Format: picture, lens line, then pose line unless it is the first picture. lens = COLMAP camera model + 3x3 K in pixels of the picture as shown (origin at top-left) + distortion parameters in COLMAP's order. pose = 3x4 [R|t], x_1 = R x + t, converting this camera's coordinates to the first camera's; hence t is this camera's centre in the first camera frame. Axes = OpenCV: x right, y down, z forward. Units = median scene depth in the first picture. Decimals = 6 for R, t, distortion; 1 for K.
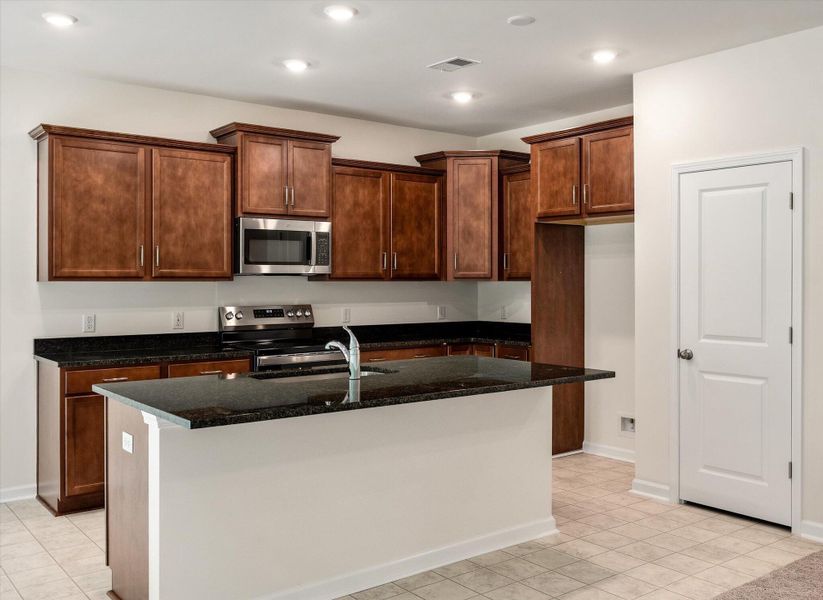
lens RADIAL K [[778.6, 0, 411.5], [0, 778.6, 300.0], [0, 0, 1]] dist [0.008035, 0.001834]
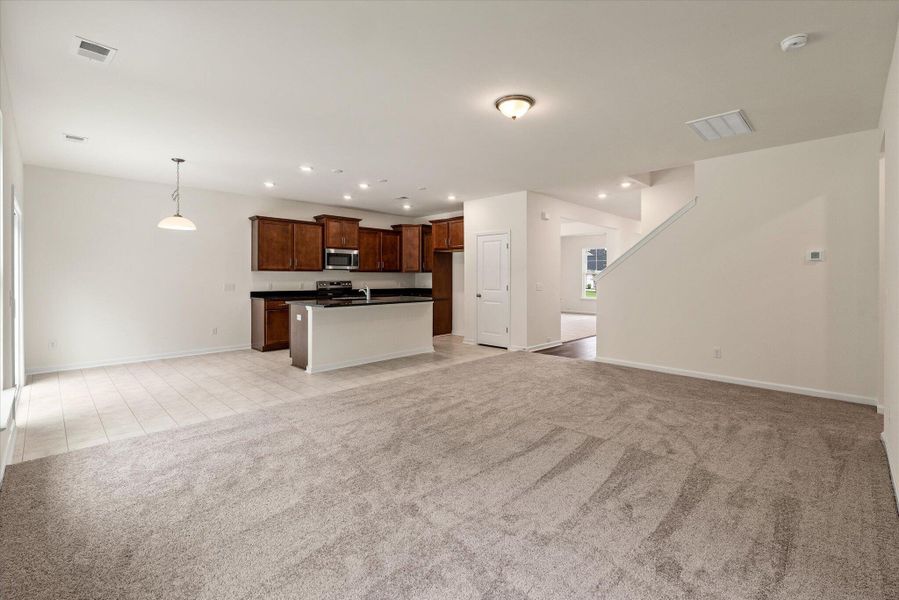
lens RADIAL K [[402.8, 0, 451.9], [0, 402.8, 291.6], [0, 0, 1]] dist [-0.000283, -0.000115]
pose [[0.990628, -0.003797, 0.136536, 0.027619], [0.002448, 0.999947, 0.010048, 0.032265], [-0.136566, -0.009619, 0.990584, -0.460432]]
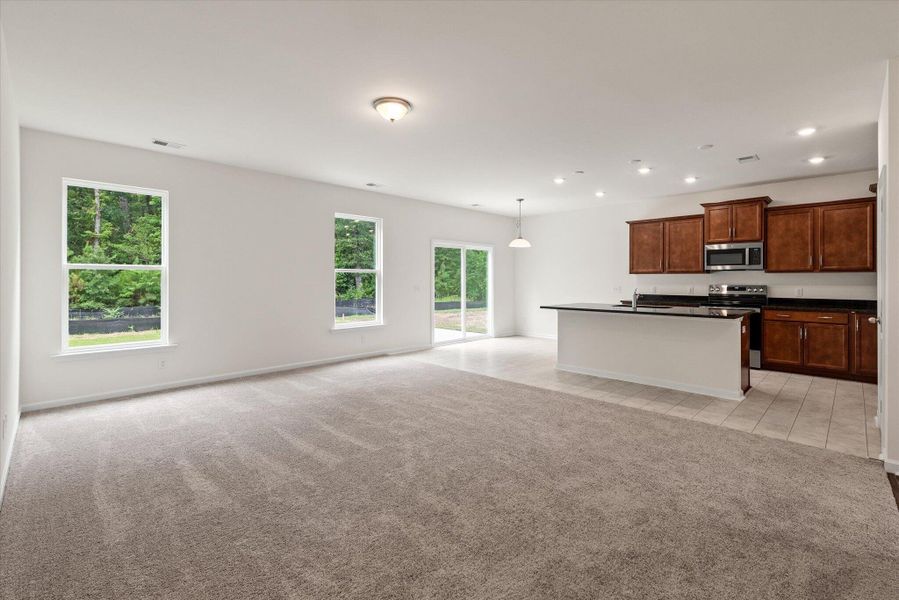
lens RADIAL K [[402.8, 0, 451.9], [0, 402.8, 291.6], [0, 0, 1]] dist [-0.000283, -0.000115]
pose [[0.128869, 0.030733, -0.991185, 0.809728], [-0.023924, 0.999325, 0.027875, 0.013127], [0.991373, 0.020120, 0.129518, 0.118532]]
